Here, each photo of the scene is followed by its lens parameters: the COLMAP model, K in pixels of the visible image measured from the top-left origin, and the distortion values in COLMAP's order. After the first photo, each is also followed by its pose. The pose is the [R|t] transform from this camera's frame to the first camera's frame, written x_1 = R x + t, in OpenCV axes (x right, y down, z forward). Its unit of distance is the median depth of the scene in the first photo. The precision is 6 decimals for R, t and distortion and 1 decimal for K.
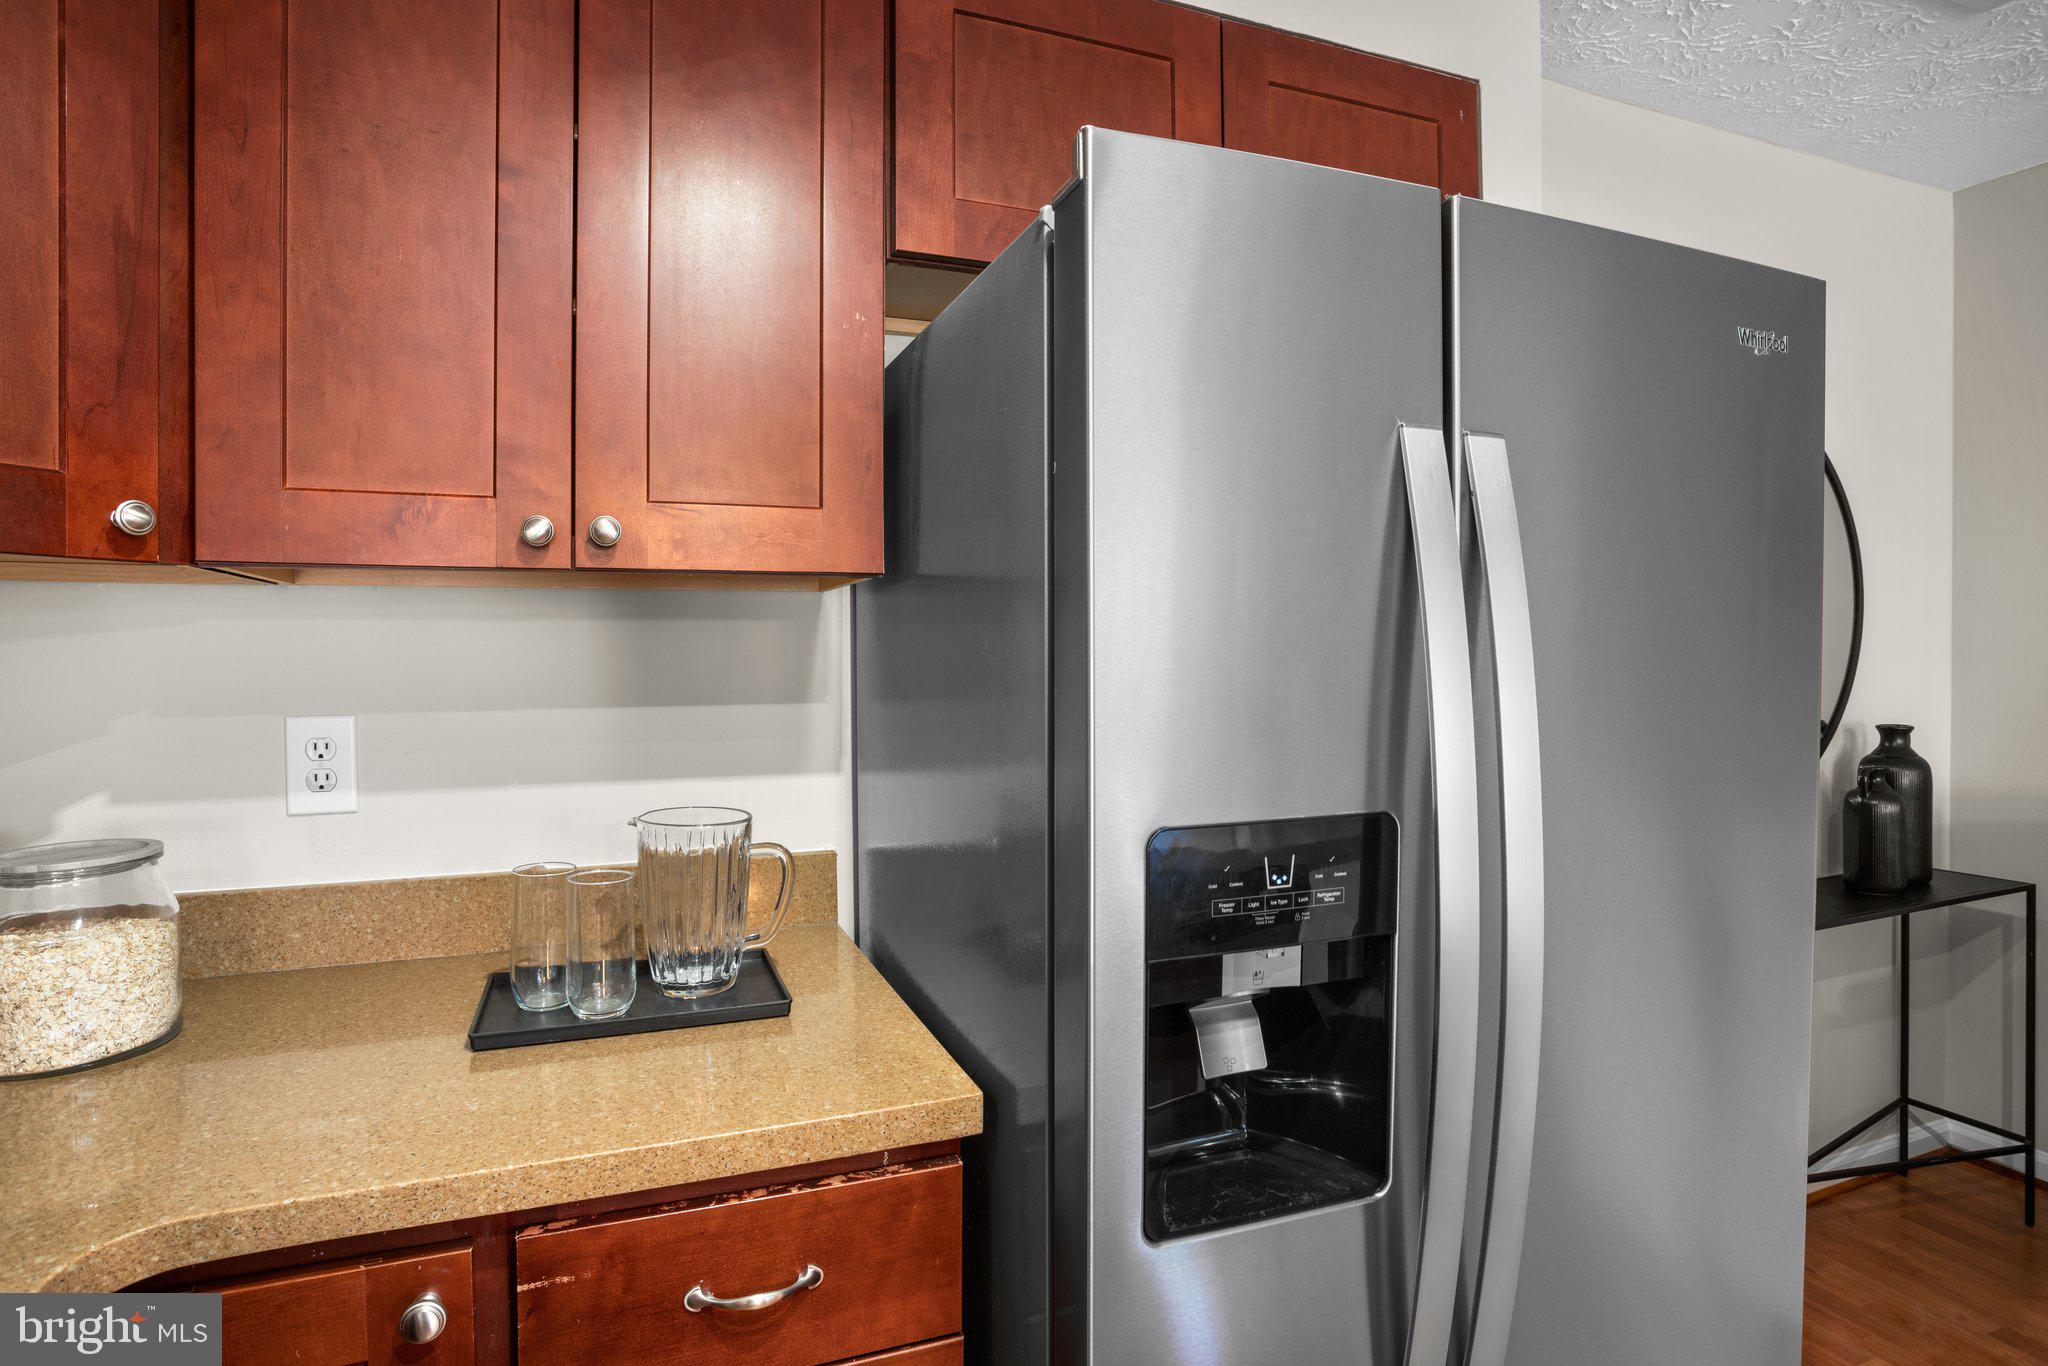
lens RADIAL K [[1058.3, 0, 1011.8], [0, 1058.3, 662.0], [0, 0, 1]] dist [-0.059671, 0.022430]
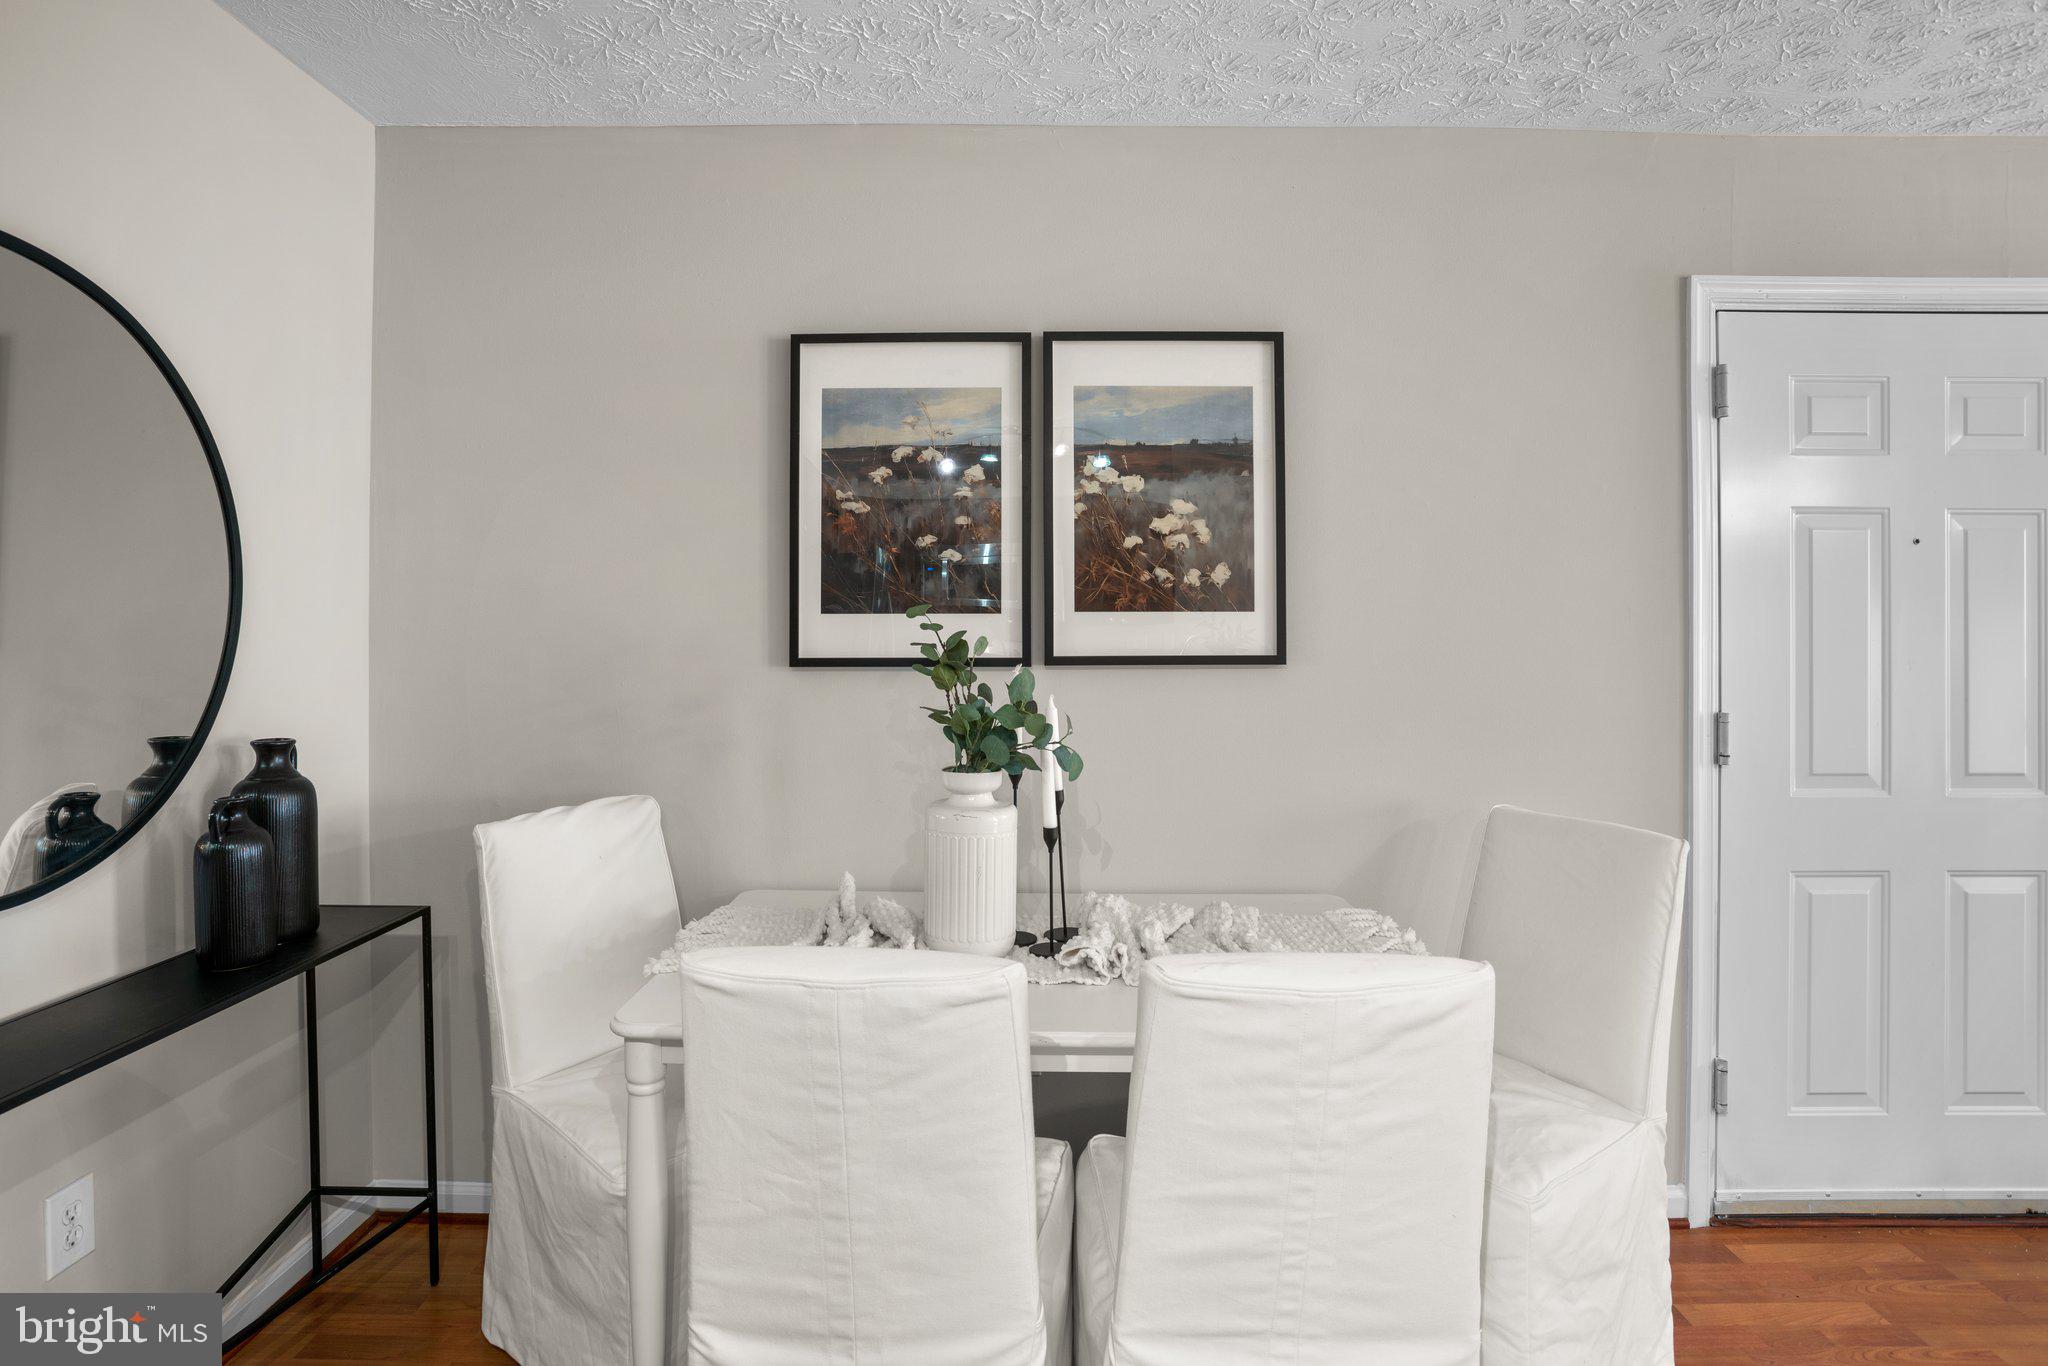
lens RADIAL K [[1066.0, 0, 1008.0], [0, 1066.0, 641.2], [0, 0, 1]] dist [-0.070563, 0.033993]
pose [[0.379657, 0.004805, 0.925115, 0.360949], [0.007889, 0.999933, -0.008431, -0.003411], [-0.925094, 0.010499, 0.379594, 0.185424]]
